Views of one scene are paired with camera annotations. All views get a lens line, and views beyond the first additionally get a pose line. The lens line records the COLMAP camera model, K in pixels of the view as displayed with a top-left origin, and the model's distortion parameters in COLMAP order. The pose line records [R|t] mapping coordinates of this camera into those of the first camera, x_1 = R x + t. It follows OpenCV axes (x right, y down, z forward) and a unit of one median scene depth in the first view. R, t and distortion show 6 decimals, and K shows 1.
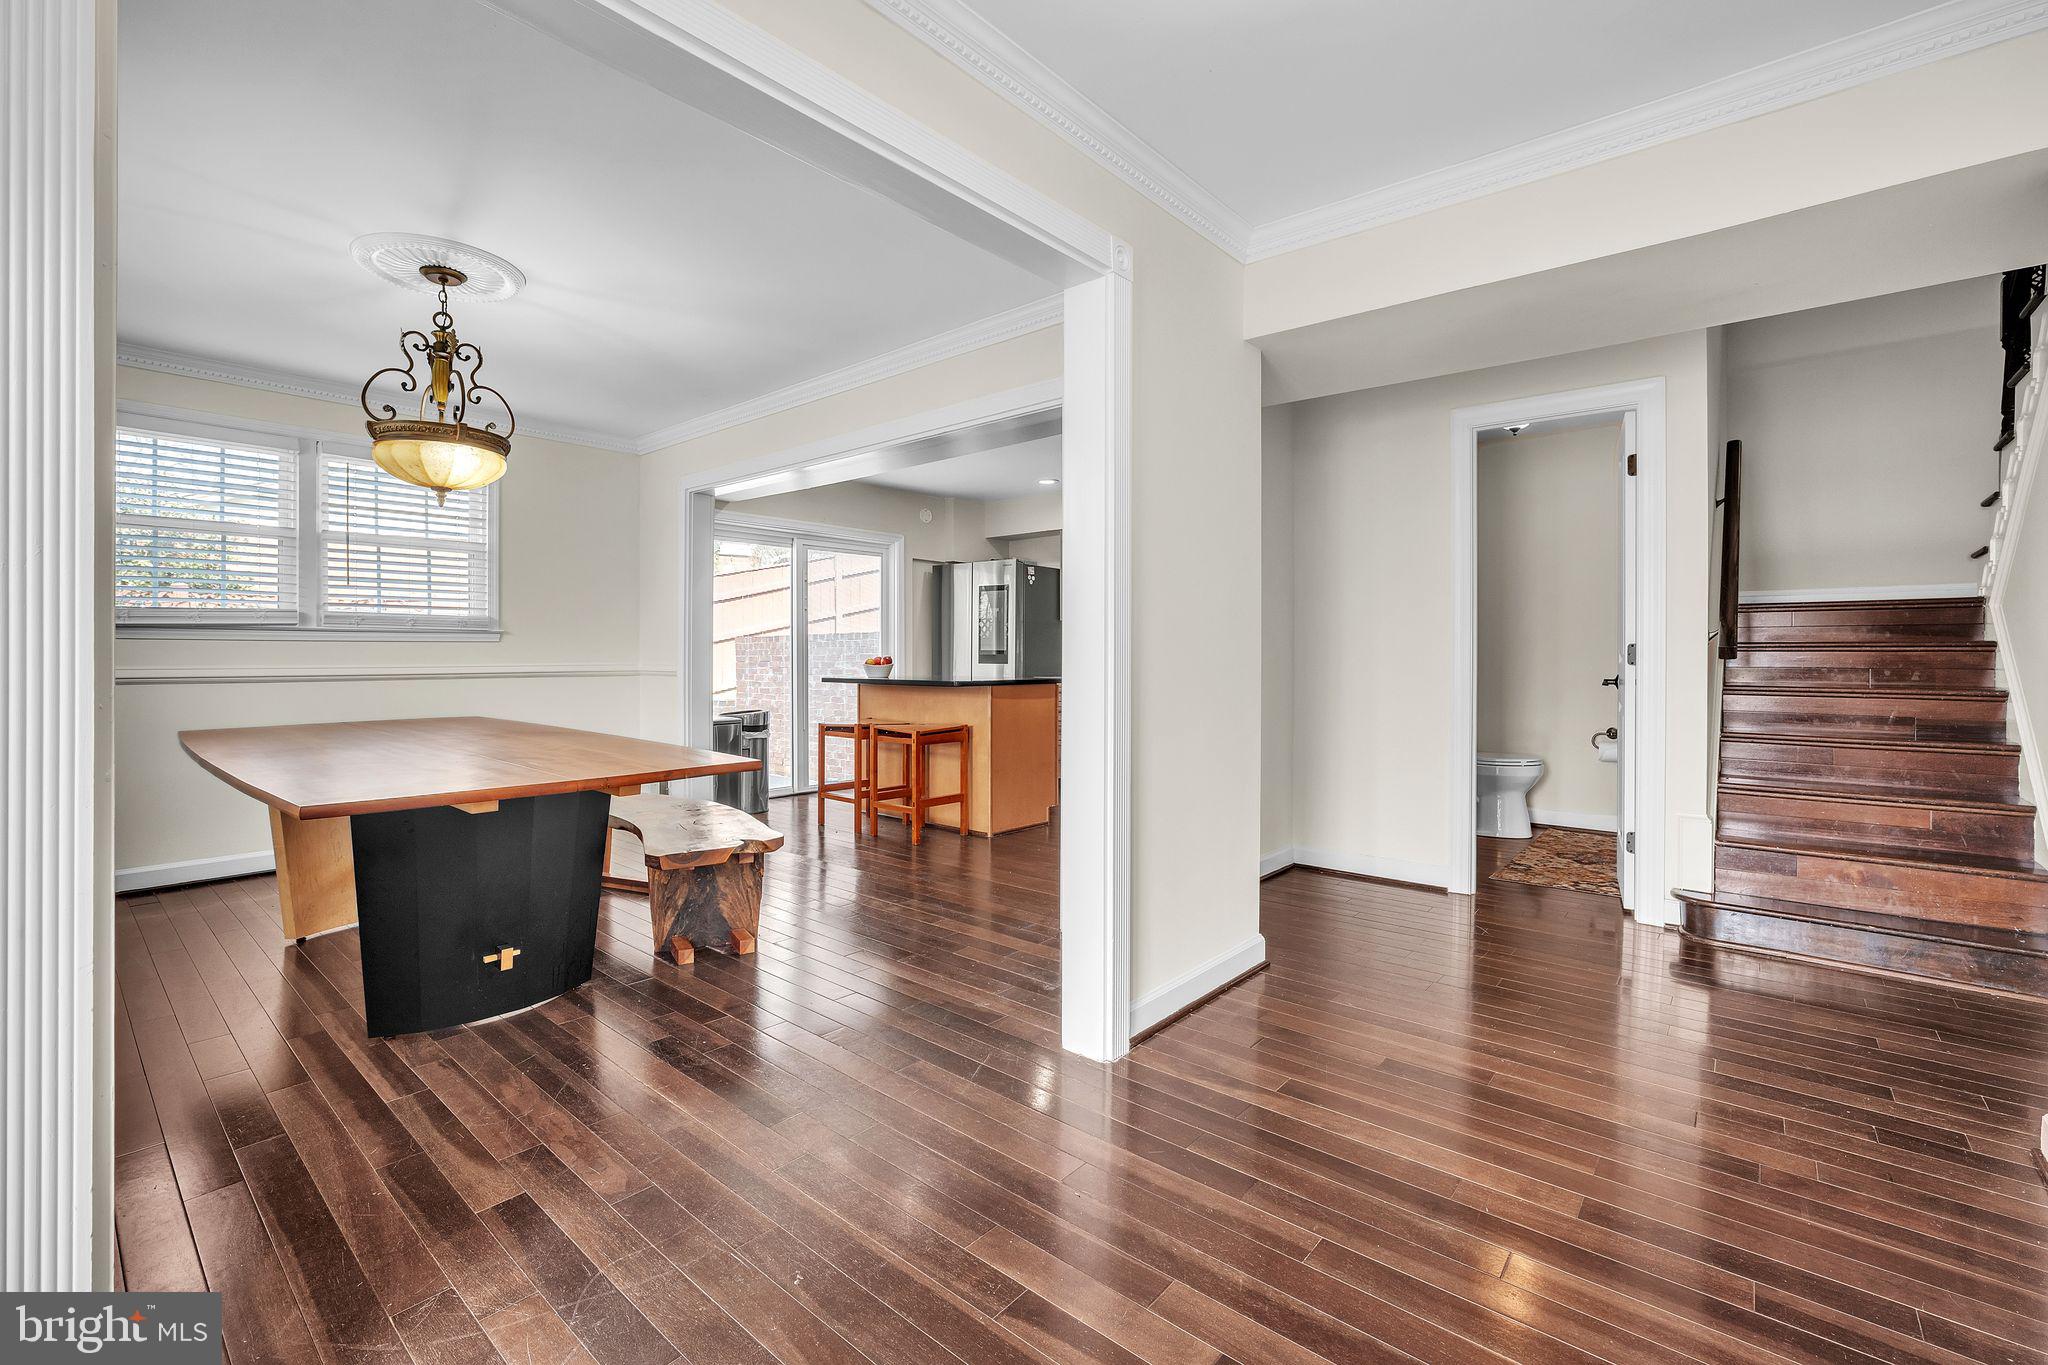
lens RADIAL K [[883.3, 0, 1018.8], [0, 883.3, 668.2], [0, 0, 1]] dist [-0.014200, 0.000109]
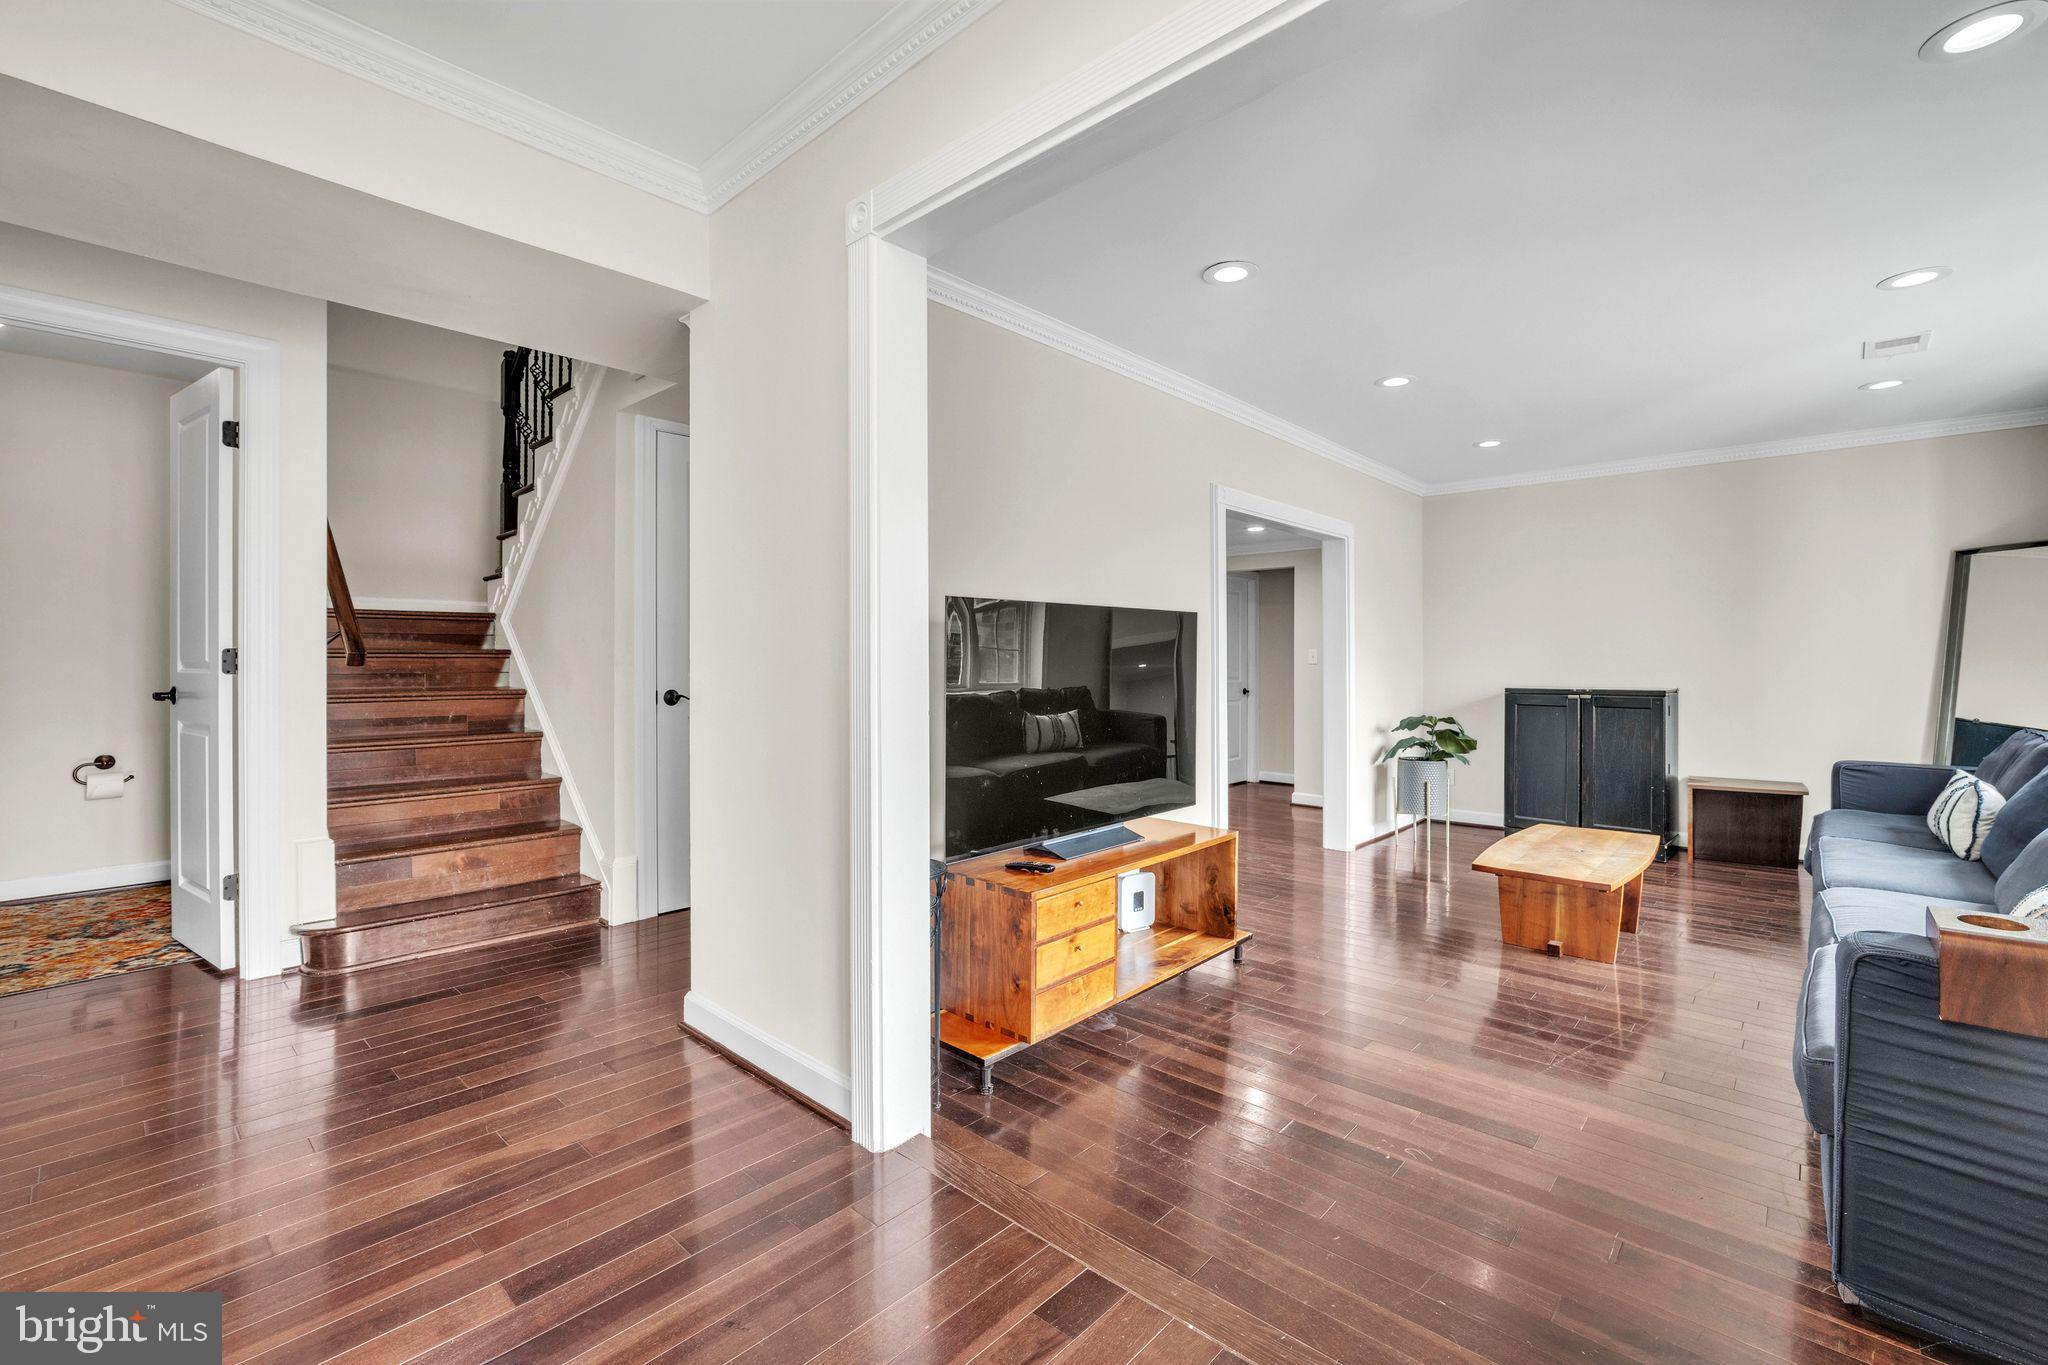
lens RADIAL K [[883.3, 0, 1018.8], [0, 883.3, 668.2], [0, 0, 1]] dist [-0.014200, 0.000109]
pose [[0.030926, -0.009533, 0.999476, -0.105692], [0.018533, 0.999788, 0.008962, -0.002436], [-0.999350, 0.018246, 0.031096, 0.236222]]
